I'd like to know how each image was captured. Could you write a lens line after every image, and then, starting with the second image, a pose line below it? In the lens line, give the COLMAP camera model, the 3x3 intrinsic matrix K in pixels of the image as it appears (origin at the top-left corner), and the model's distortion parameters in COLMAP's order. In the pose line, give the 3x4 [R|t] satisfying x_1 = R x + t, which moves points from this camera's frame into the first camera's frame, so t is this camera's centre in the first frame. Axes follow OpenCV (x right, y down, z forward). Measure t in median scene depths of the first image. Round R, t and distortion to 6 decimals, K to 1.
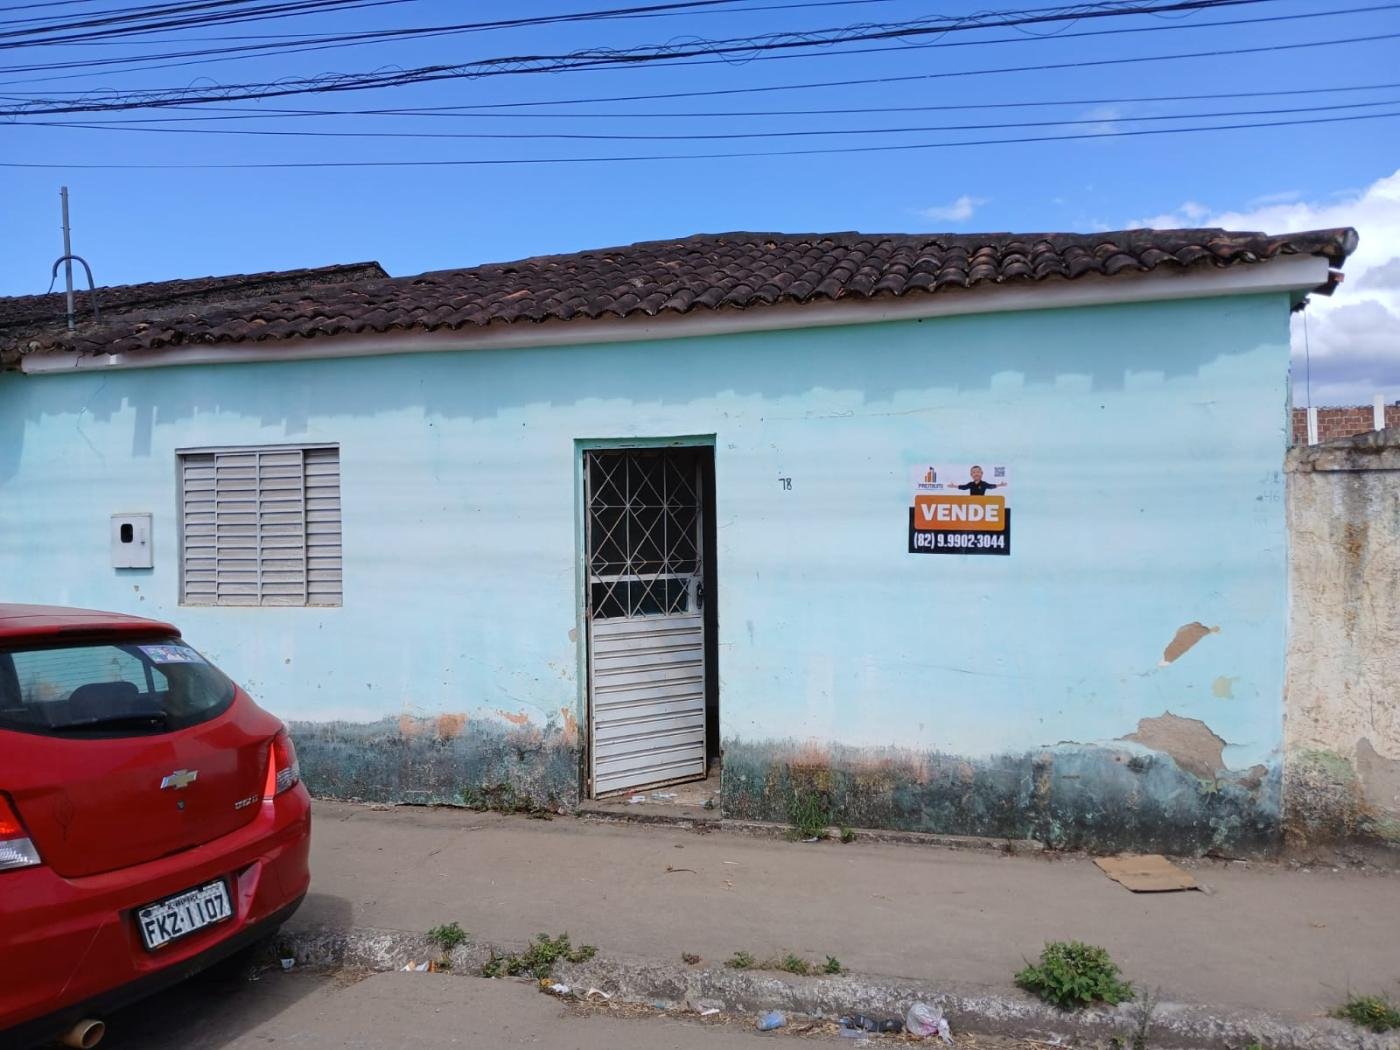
lens RADIAL K [[1080.2, 0, 700.0], [0, 1080.2, 525.0], [0, 0, 1]] dist [0.119855, -0.254592]
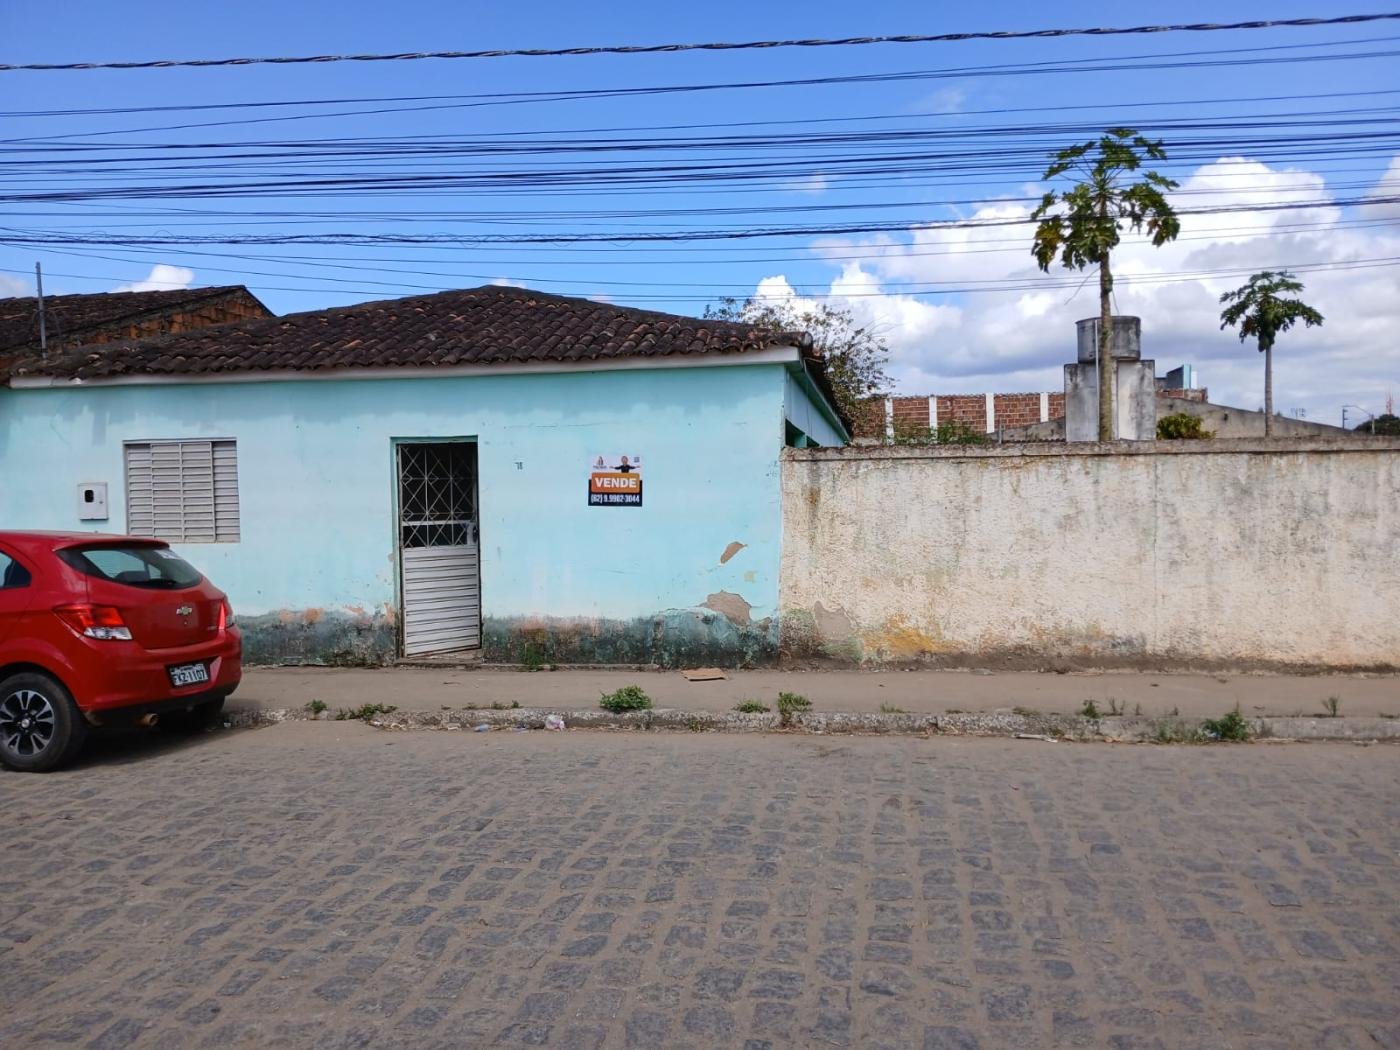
lens RADIAL K [[1080.2, 0, 700.0], [0, 1080.2, 525.0], [0, 0, 1]] dist [0.119855, -0.254592]
pose [[0.991694, -0.006457, 0.128460, 0.139788], [0.002570, 0.999535, 0.030398, 0.004206], [-0.128597, -0.029815, 0.991249, -0.713824]]
